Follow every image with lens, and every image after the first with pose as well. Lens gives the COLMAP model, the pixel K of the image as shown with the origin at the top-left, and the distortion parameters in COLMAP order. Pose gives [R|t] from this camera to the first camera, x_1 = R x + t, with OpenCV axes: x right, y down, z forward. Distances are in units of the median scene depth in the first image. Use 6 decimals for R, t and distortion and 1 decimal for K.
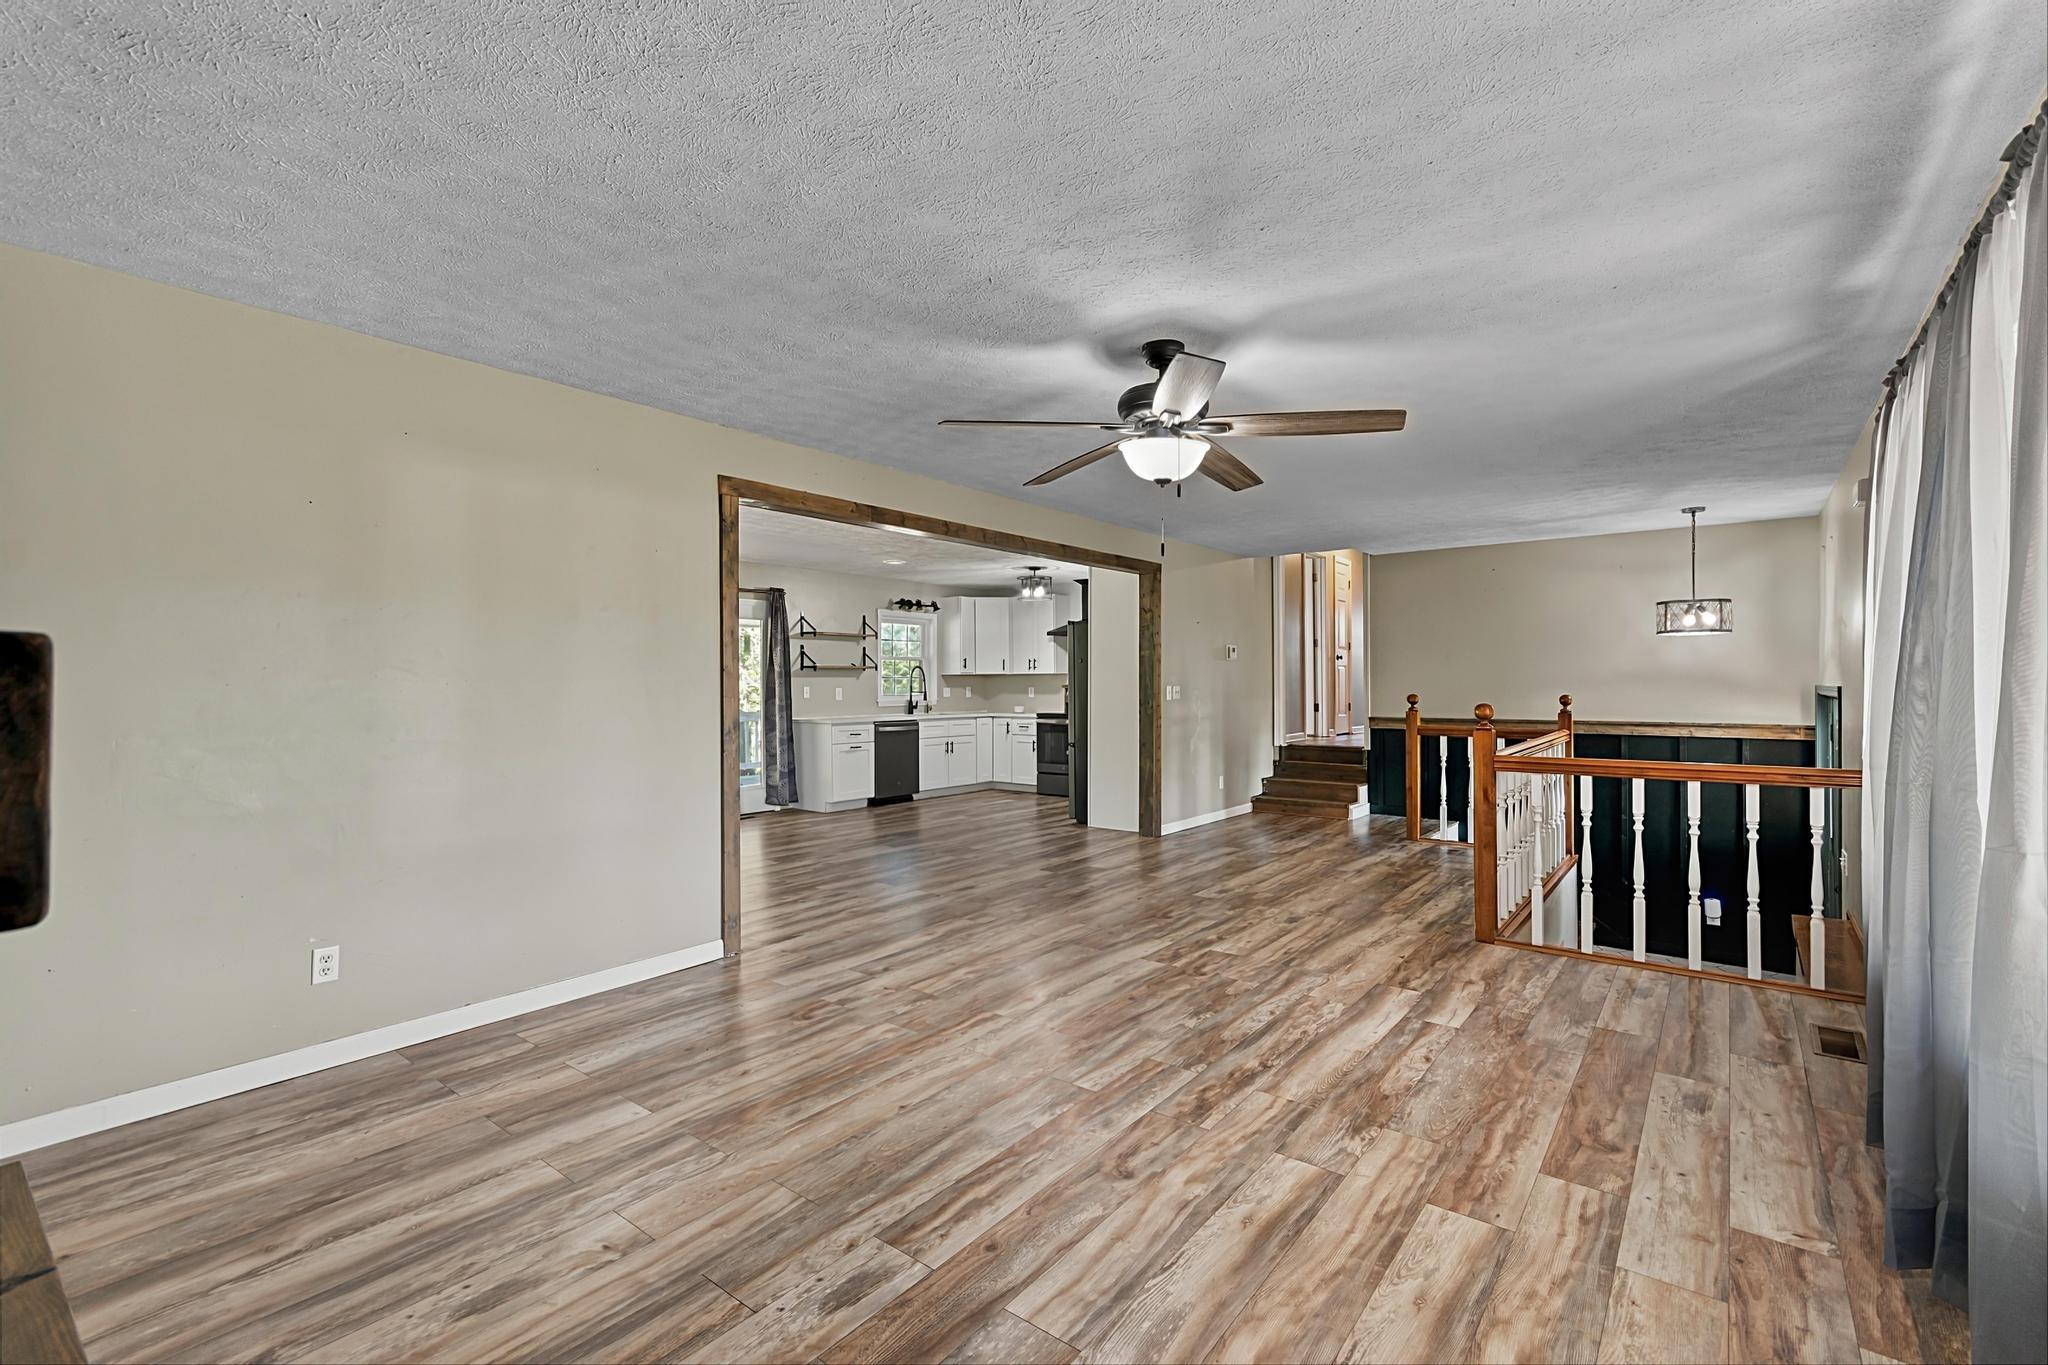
lens RADIAL K [[909.4, 0, 1035.2], [0, 909.4, 687.2], [0, 0, 1]] dist [0.004199, 0.001814]
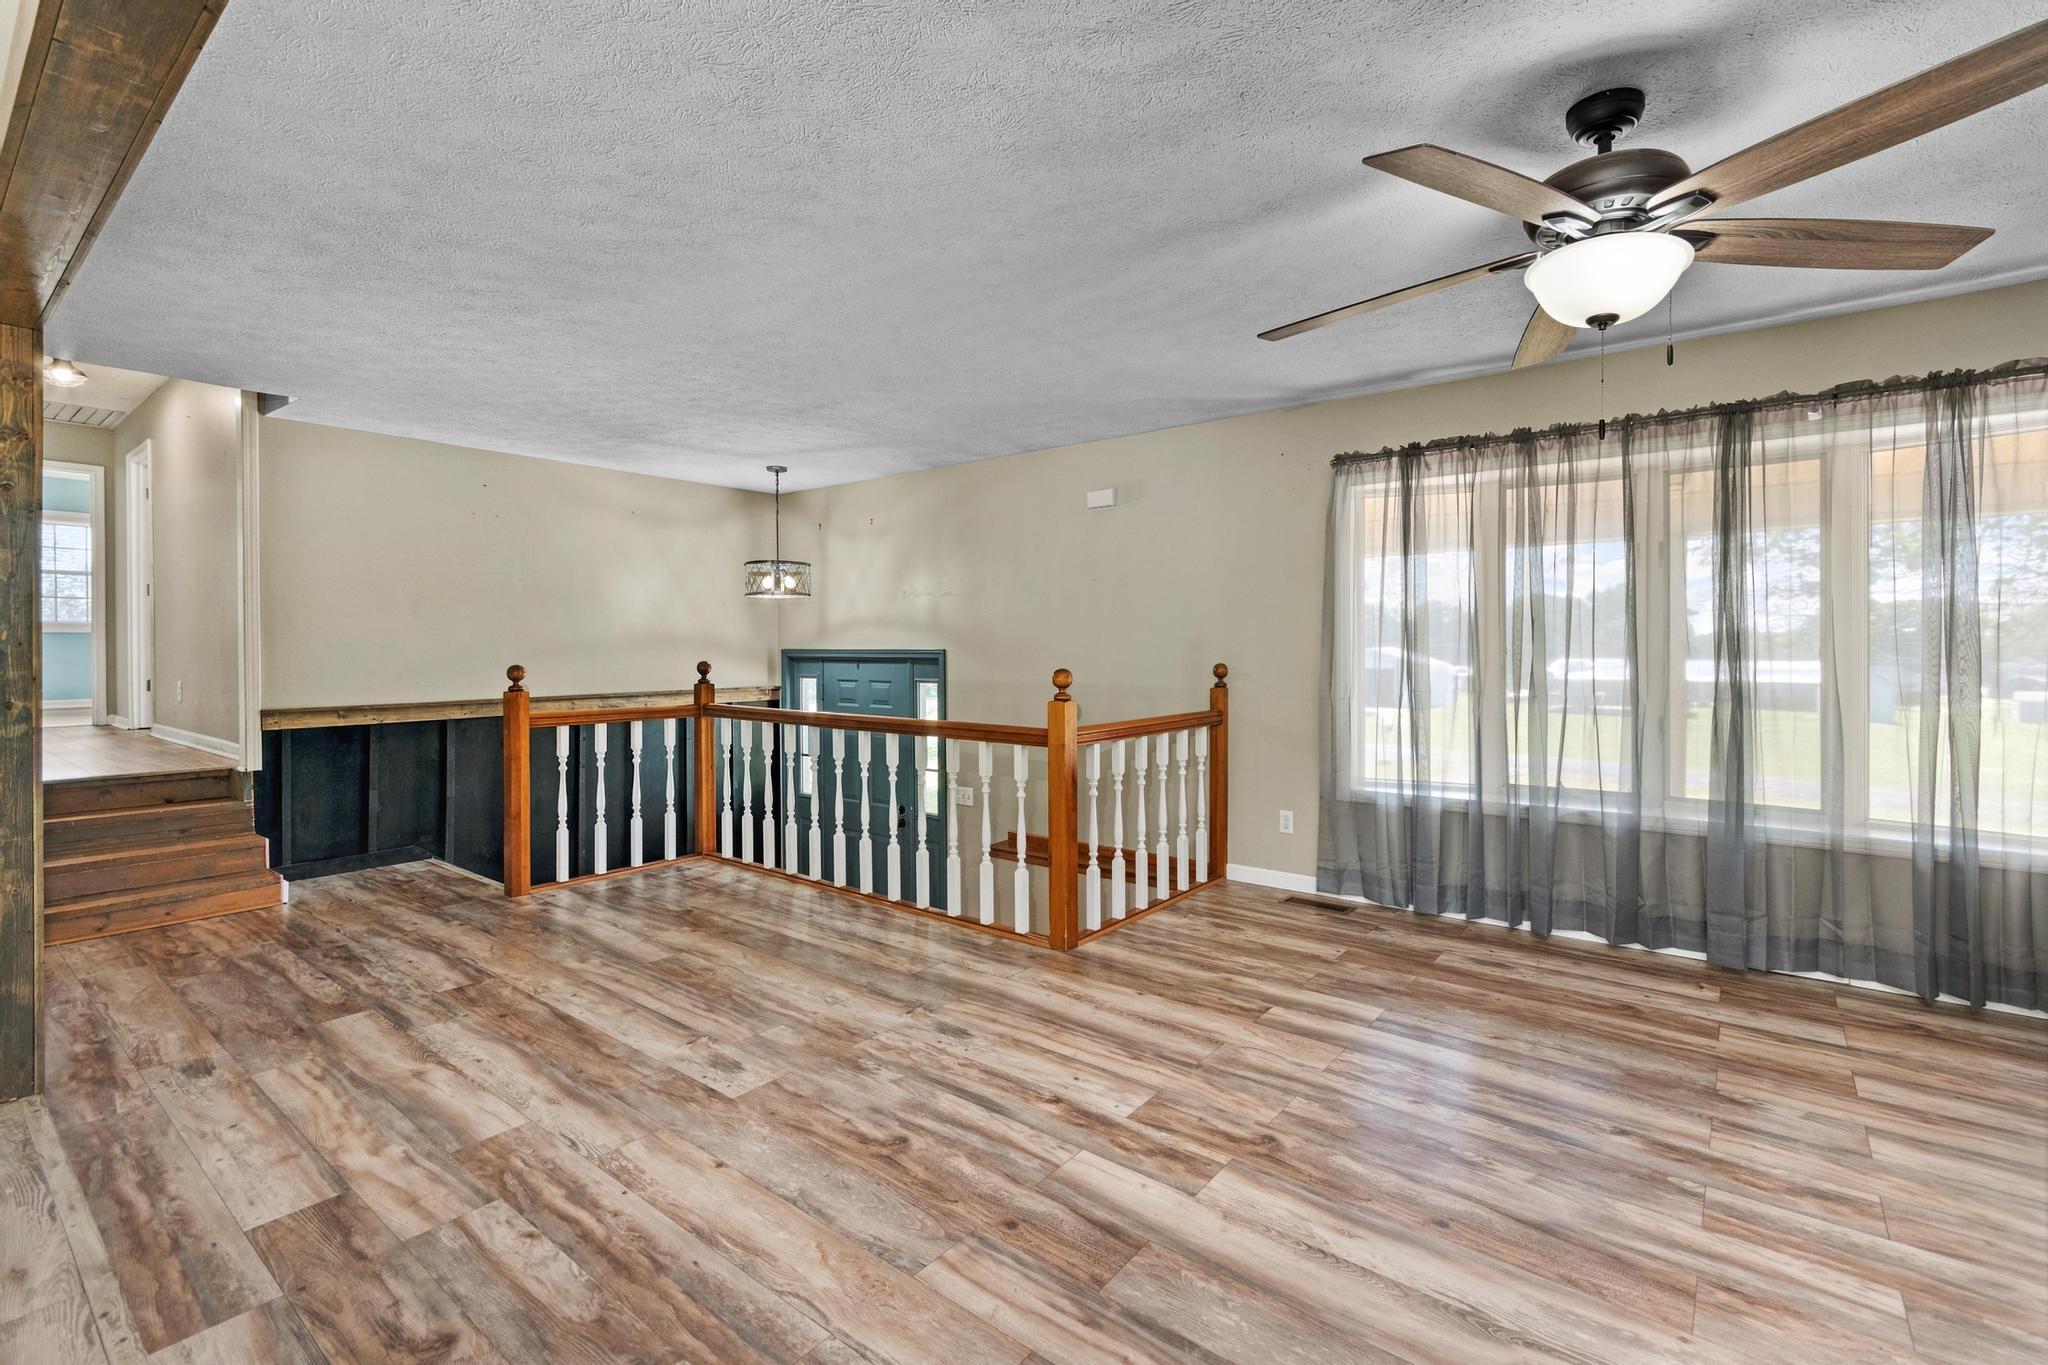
lens RADIAL K [[909.4, 0, 1061.1], [0, 909.4, 647.7], [0, 0, 1]] dist [0.004199, 0.001814]
pose [[-0.002475, 0.001957, 0.999995, -0.399729], [0.009121, 0.999957, -0.001935, 0.000491], [-0.999955, 0.009116, -0.002493, 1.126944]]
